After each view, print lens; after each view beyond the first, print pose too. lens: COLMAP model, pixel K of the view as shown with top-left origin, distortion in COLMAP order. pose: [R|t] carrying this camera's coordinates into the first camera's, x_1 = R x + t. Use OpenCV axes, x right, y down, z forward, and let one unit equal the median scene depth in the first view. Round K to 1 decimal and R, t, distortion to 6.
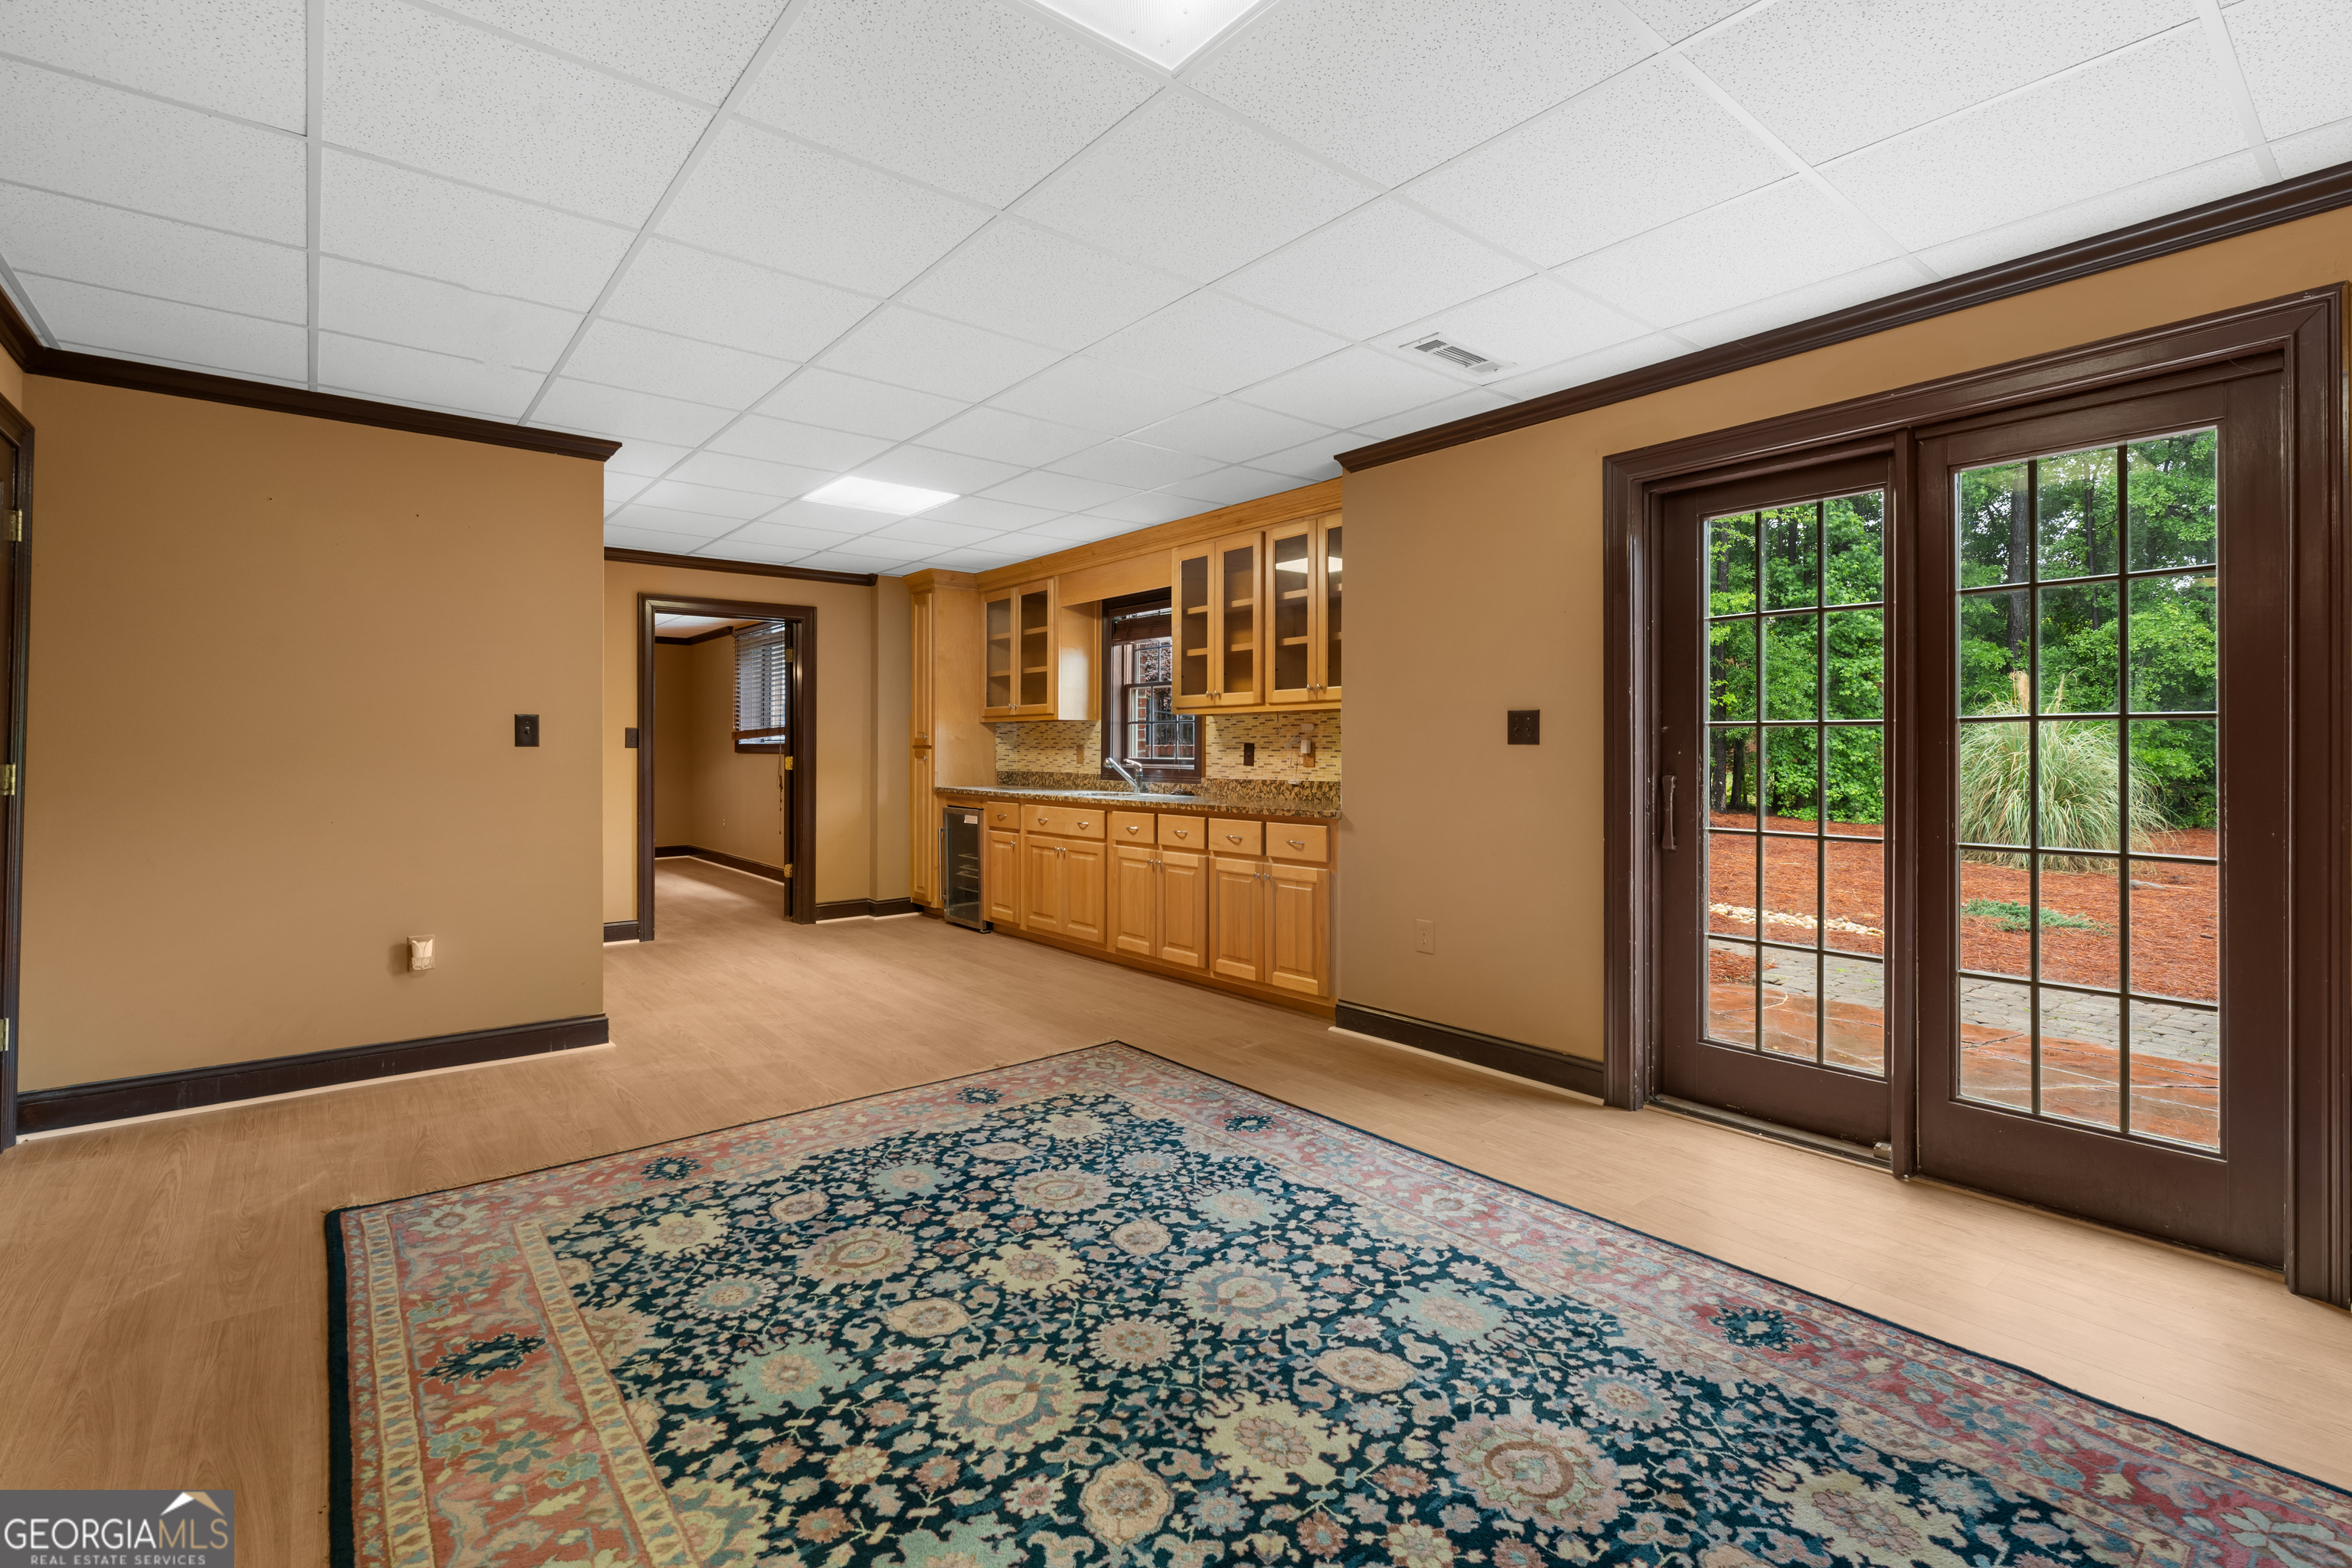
lens RADIAL K [[1065.6, 0, 1176.0], [0, 1065.6, 747.8], [0, 0, 1]] dist [-0.000308, -0.000012]
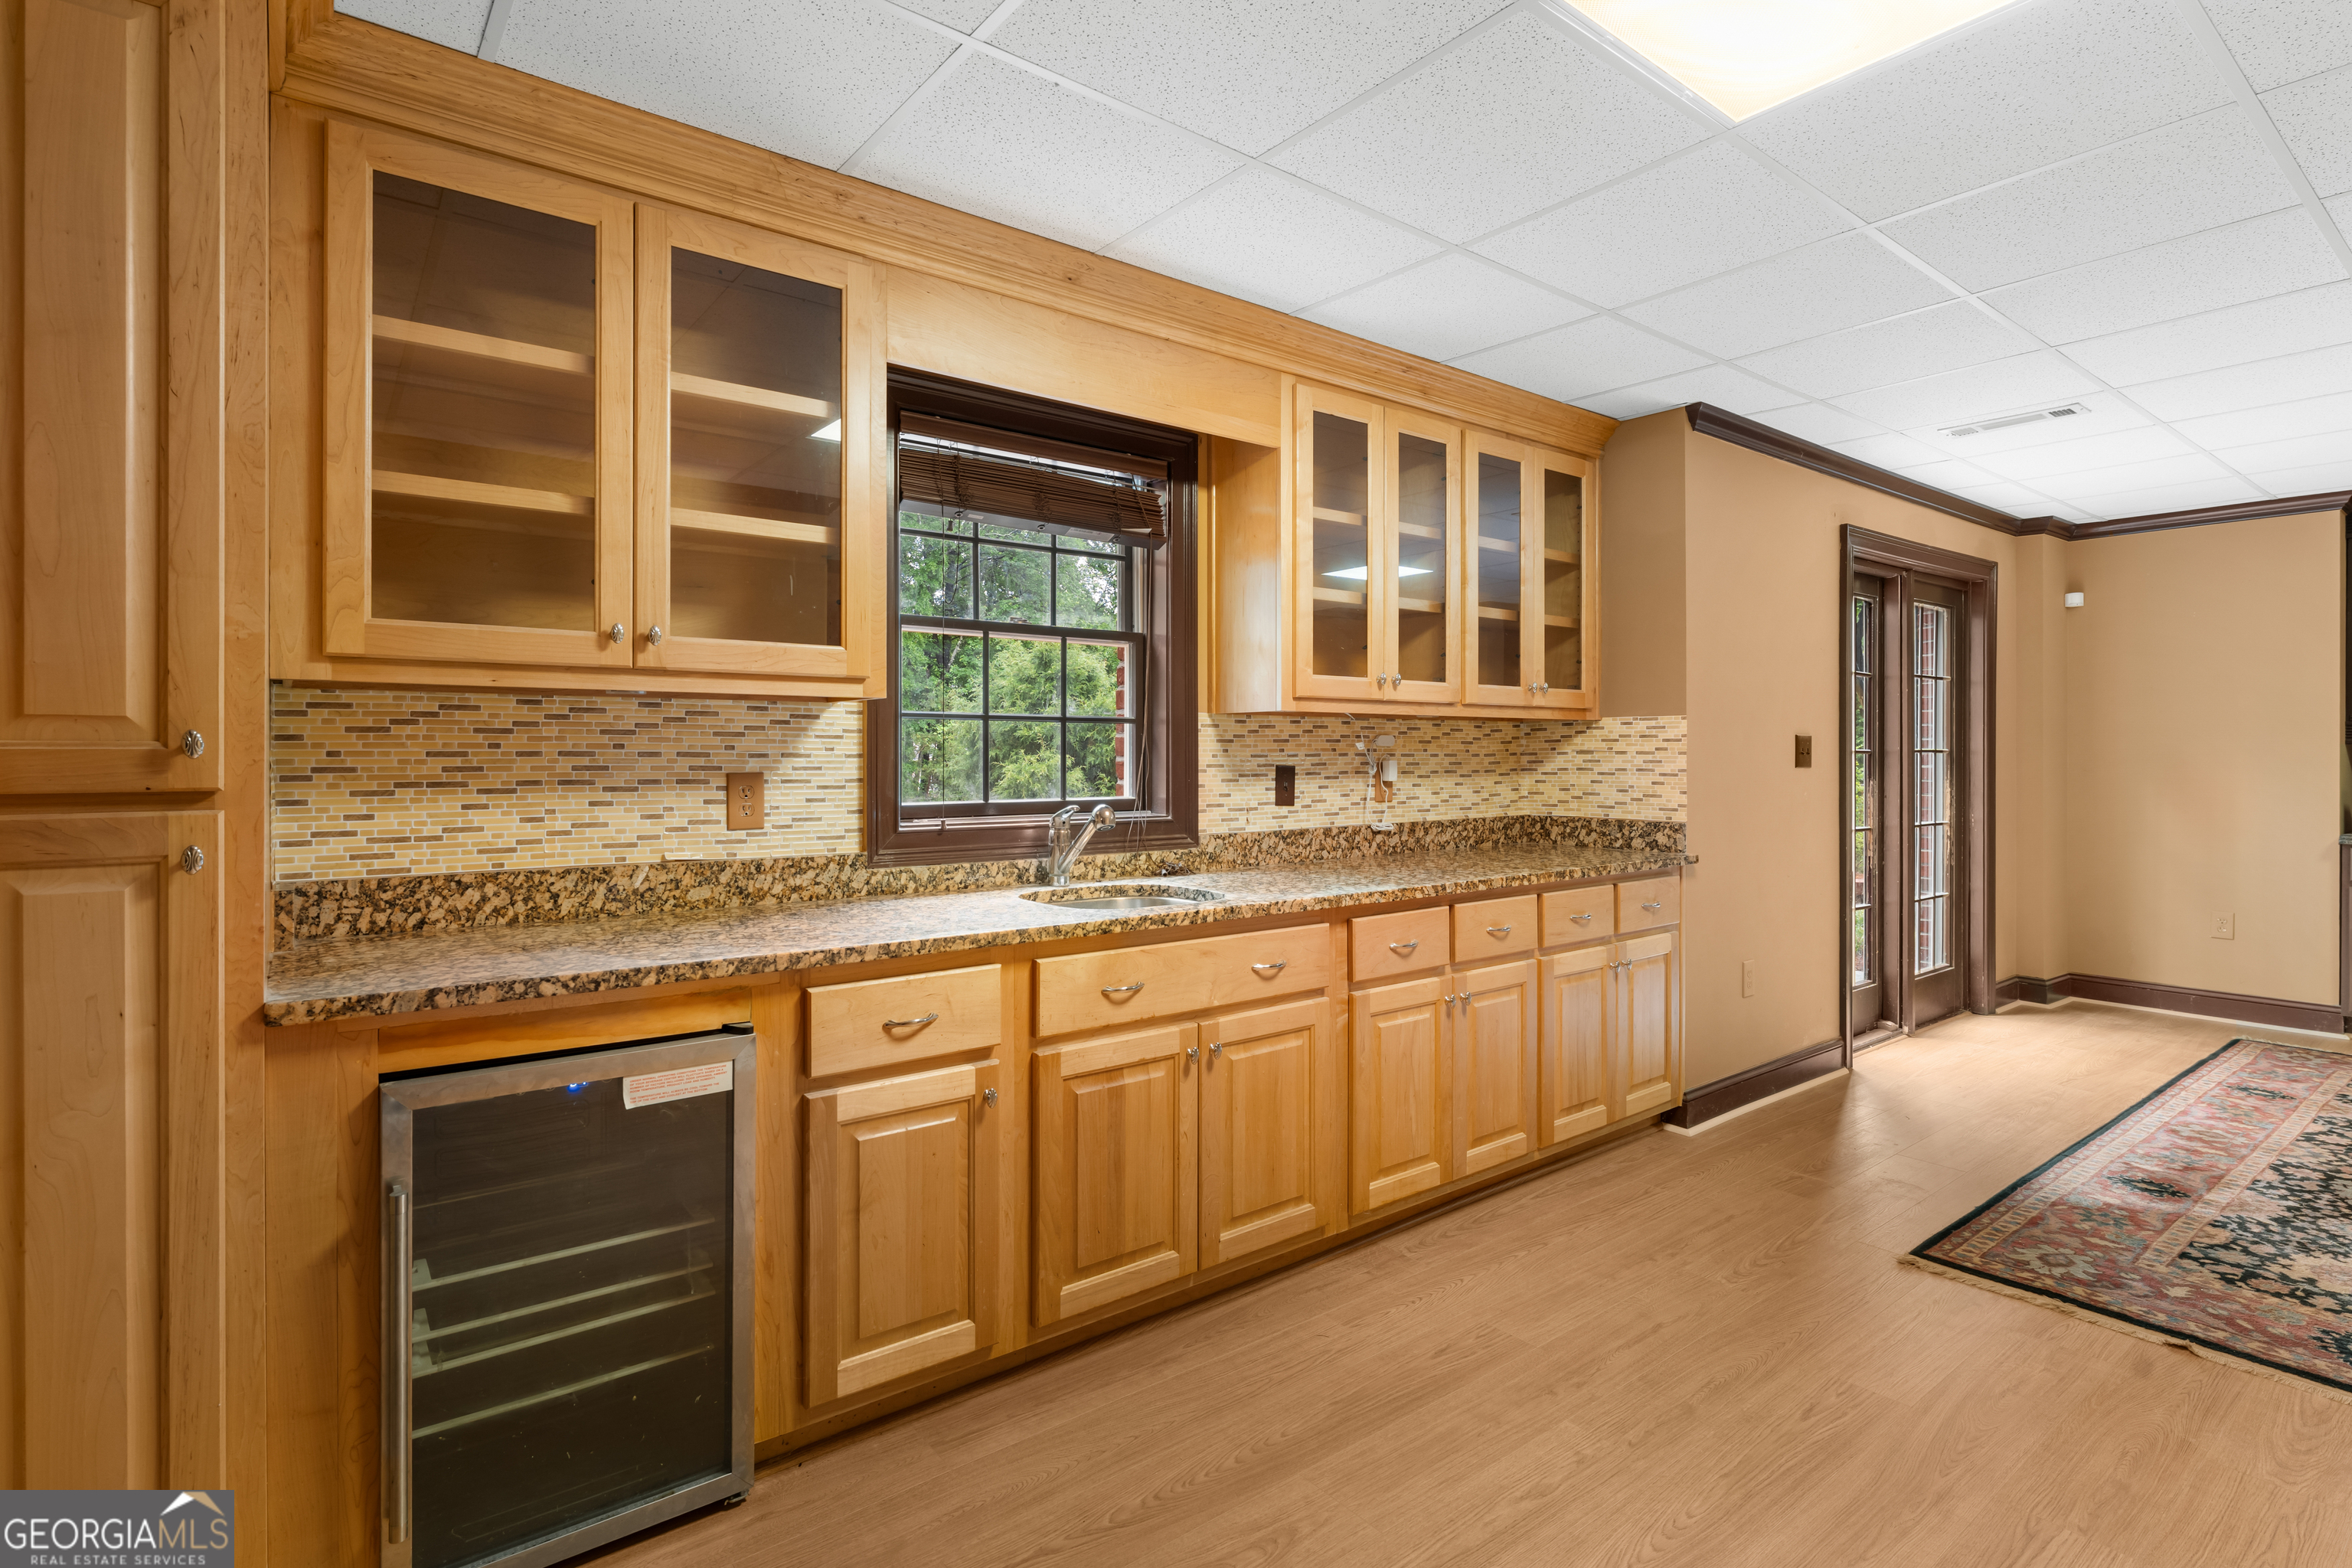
lens RADIAL K [[1139.7, 0, 1176.8], [0, 1139.7, 752.6], [0, 0, 1]] dist [0.001705, -0.000054]
pose [[0.025996, -0.003295, 0.999657, -0.600631], [-0.002609, 0.999991, 0.003364, -0.014927], [-0.999659, -0.002696, 0.025987, 1.161511]]
